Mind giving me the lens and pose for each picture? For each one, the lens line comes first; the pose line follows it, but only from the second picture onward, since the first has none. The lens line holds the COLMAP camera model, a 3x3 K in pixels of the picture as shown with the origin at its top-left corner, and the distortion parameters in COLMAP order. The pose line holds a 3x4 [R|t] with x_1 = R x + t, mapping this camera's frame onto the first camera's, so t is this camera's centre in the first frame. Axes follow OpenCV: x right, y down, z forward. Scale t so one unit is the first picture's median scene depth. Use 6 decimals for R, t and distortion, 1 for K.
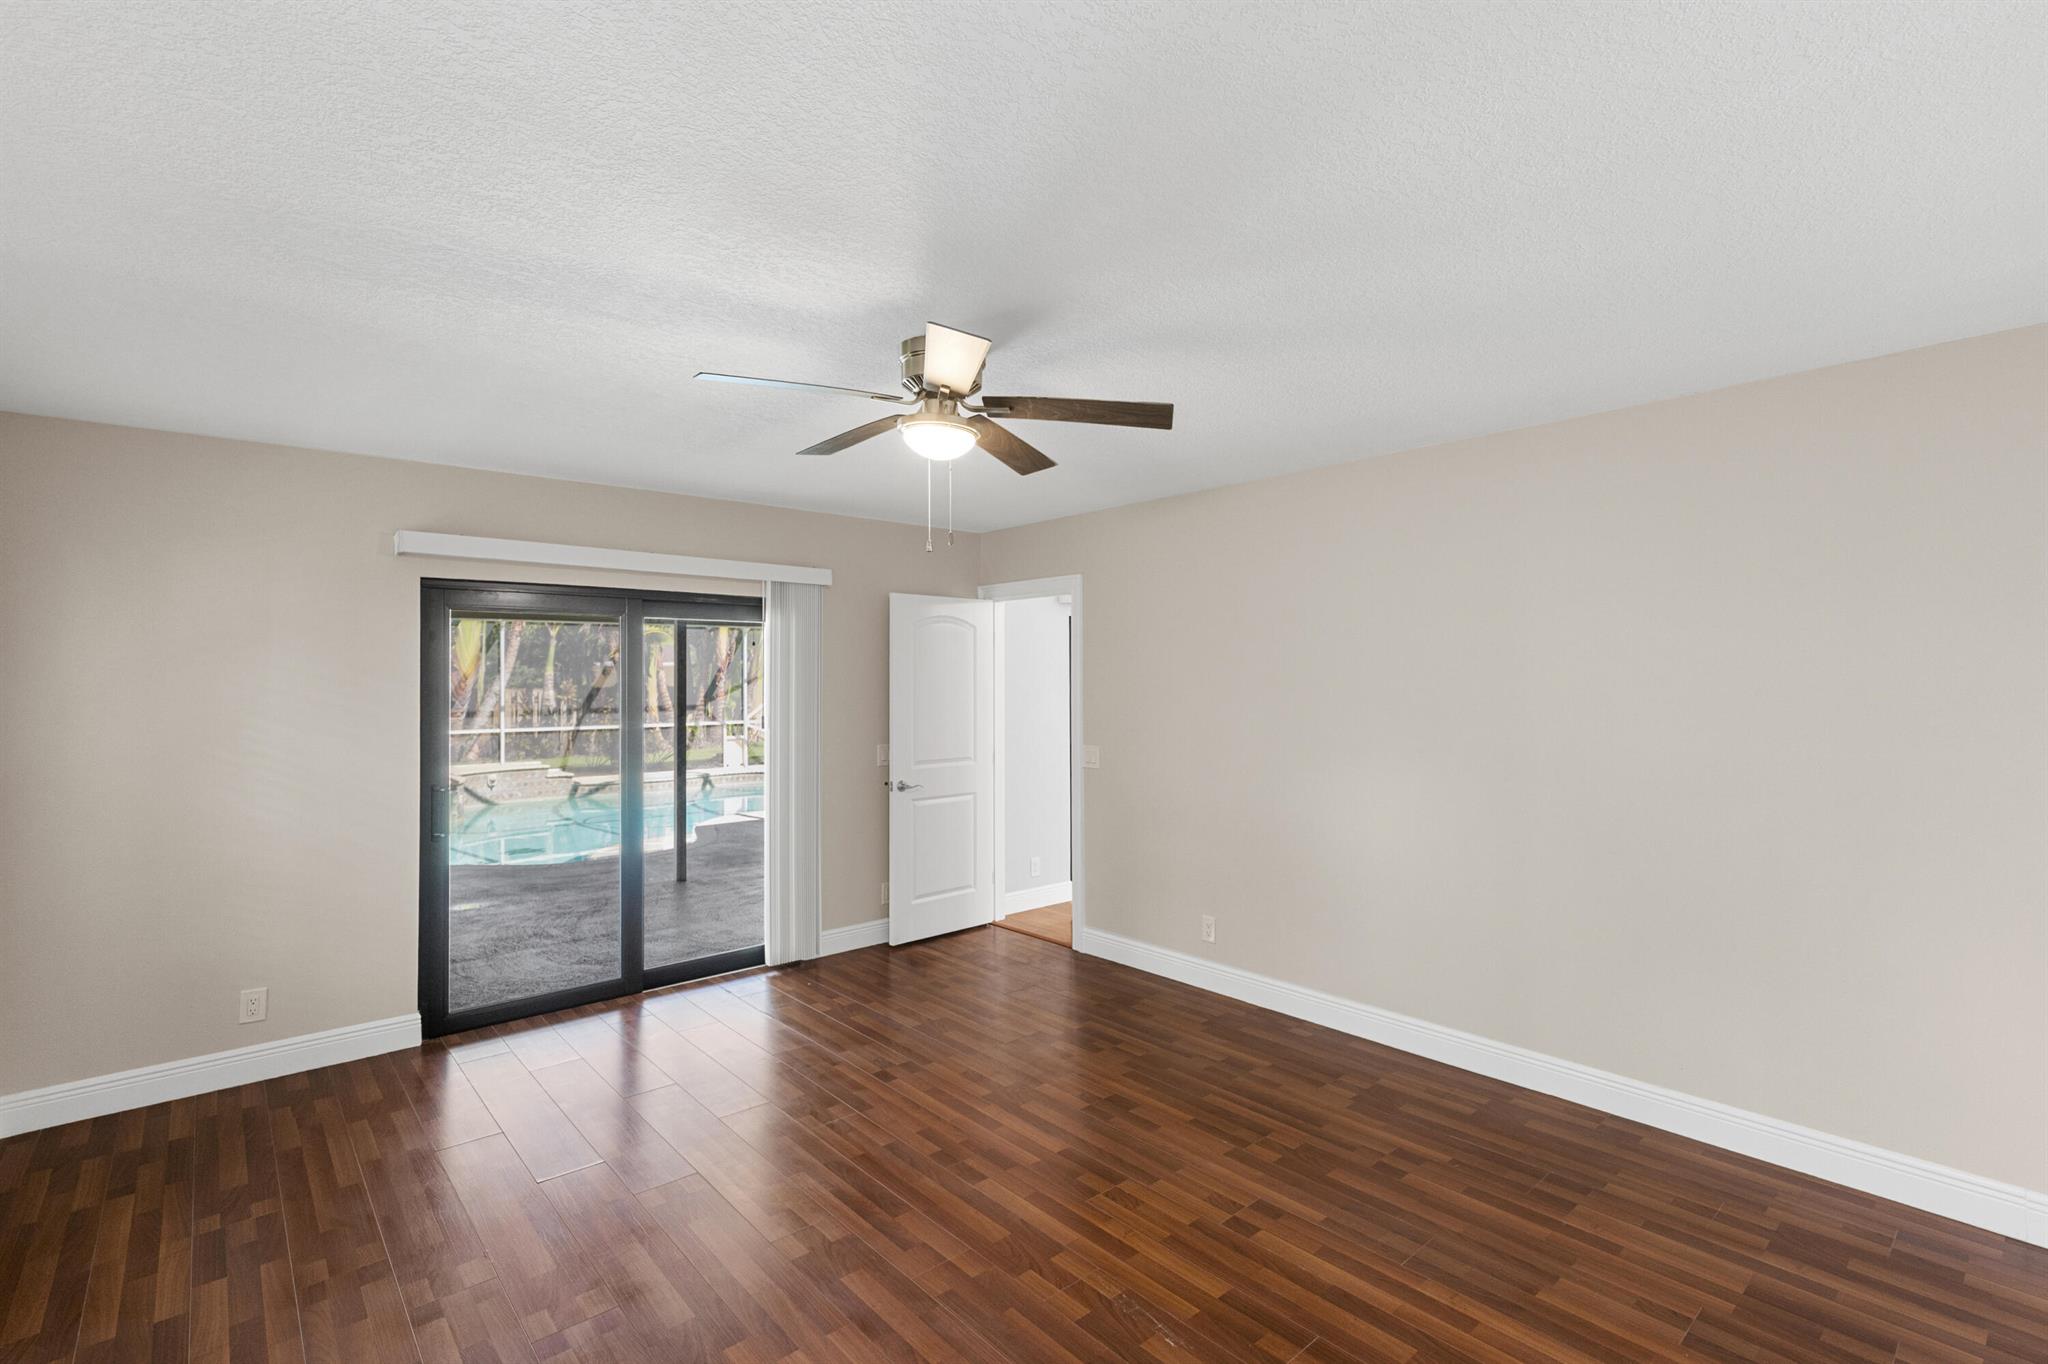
lens RADIAL K [[930.1, 0, 1017.0], [0, 930.1, 671.9], [0, 0, 1]] dist [-0.000625, -0.000139]
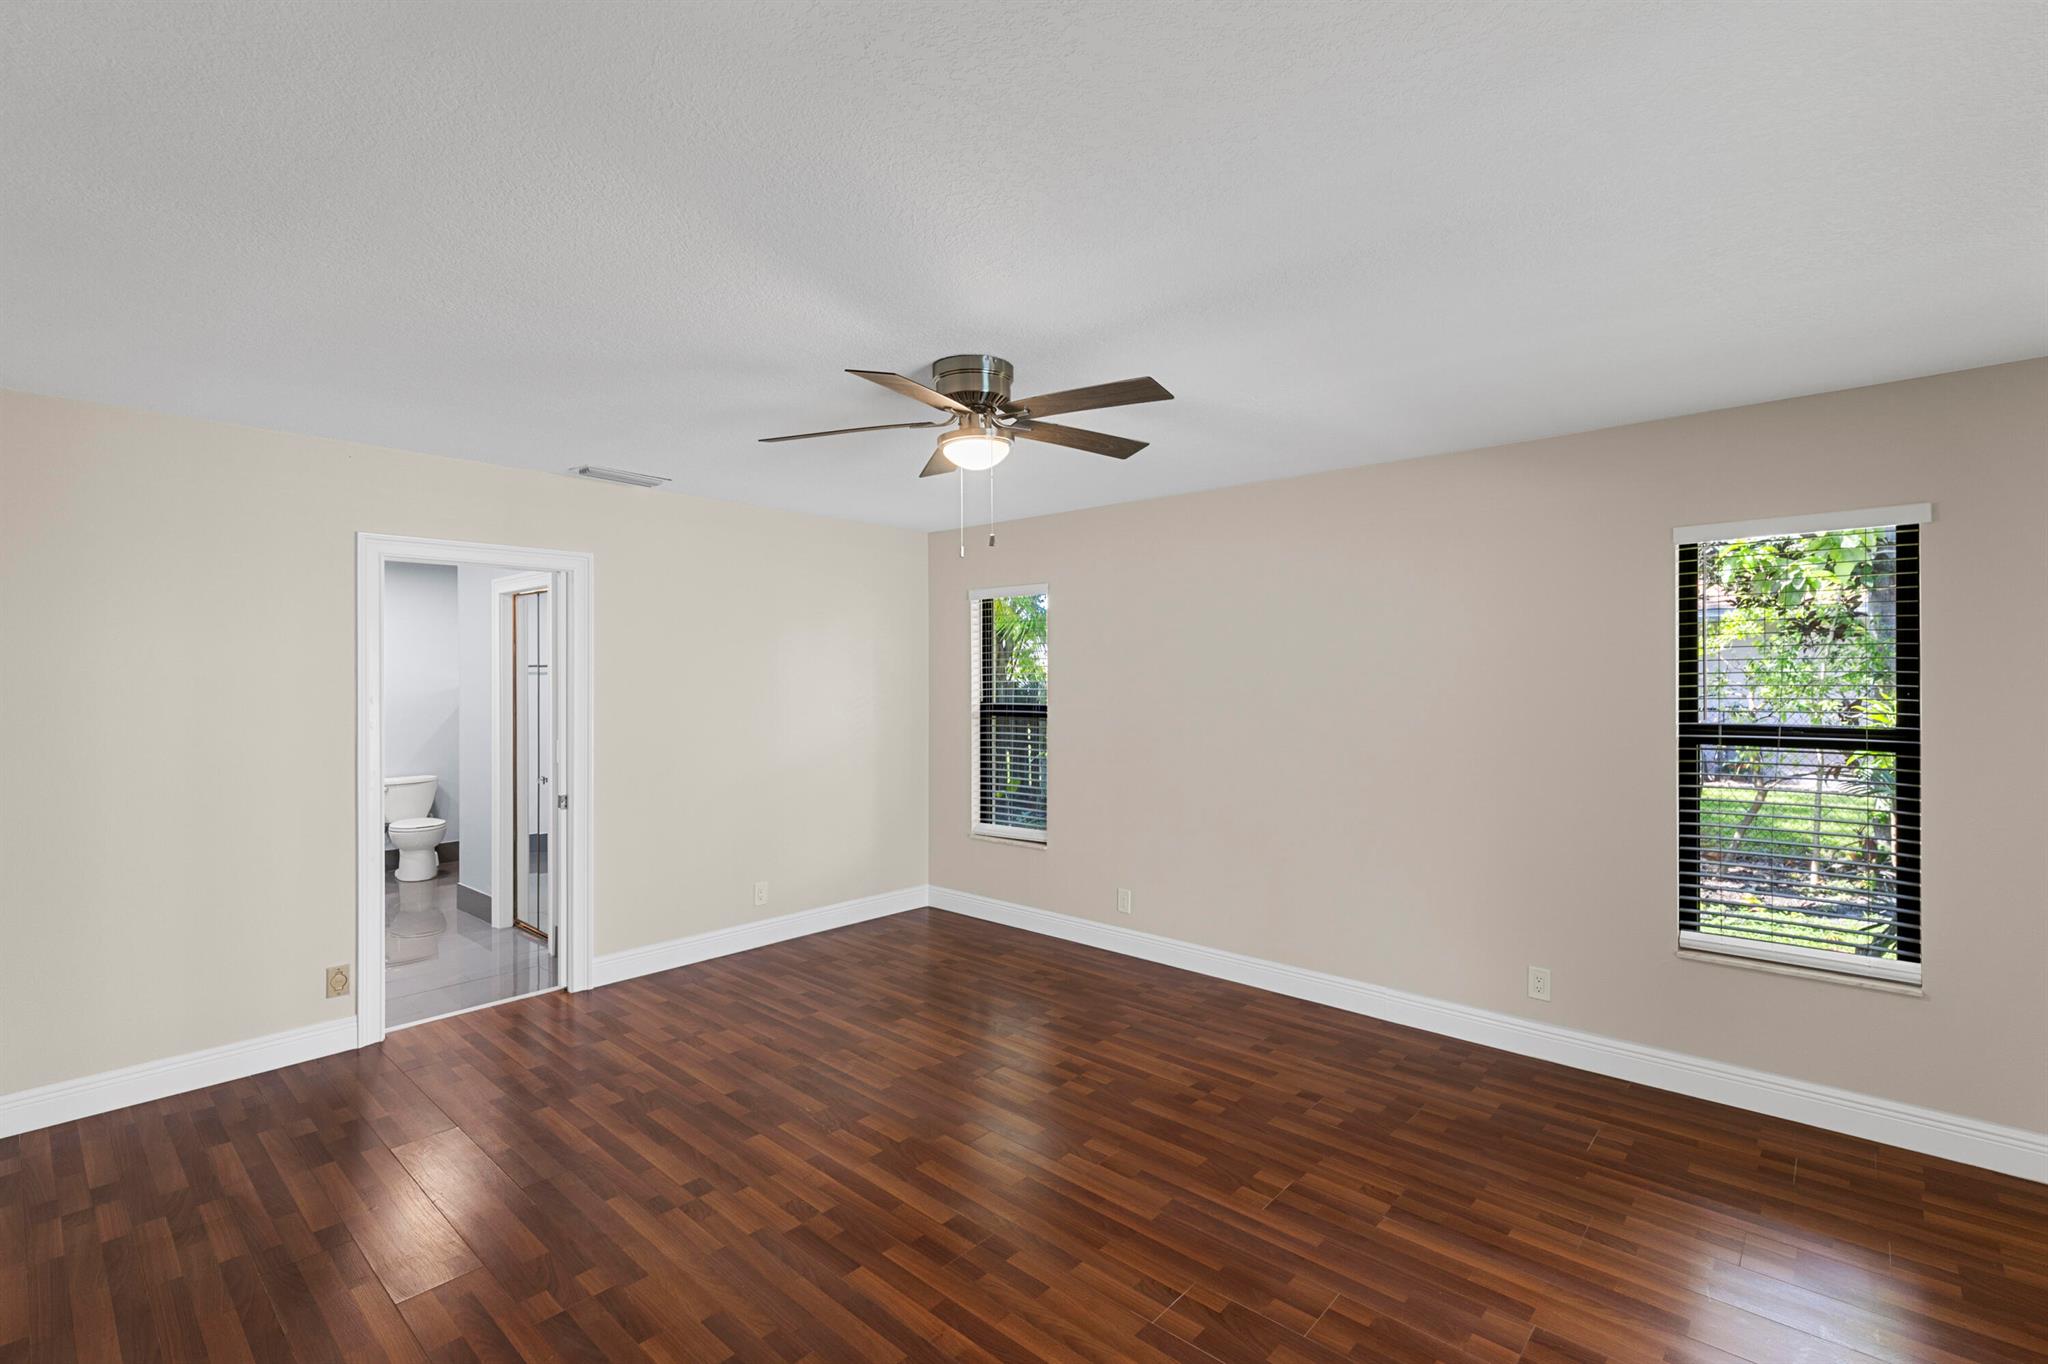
lens RADIAL K [[930.1, 0, 1017.0], [0, 930.1, 671.9], [0, 0, 1]] dist [-0.000625, -0.000139]
pose [[-0.993437, 0.007993, -0.114099, -0.004660], [0.007962, 0.999968, 0.000731, 0.007057], [0.114101, -0.000182, -0.993469, 2.156378]]
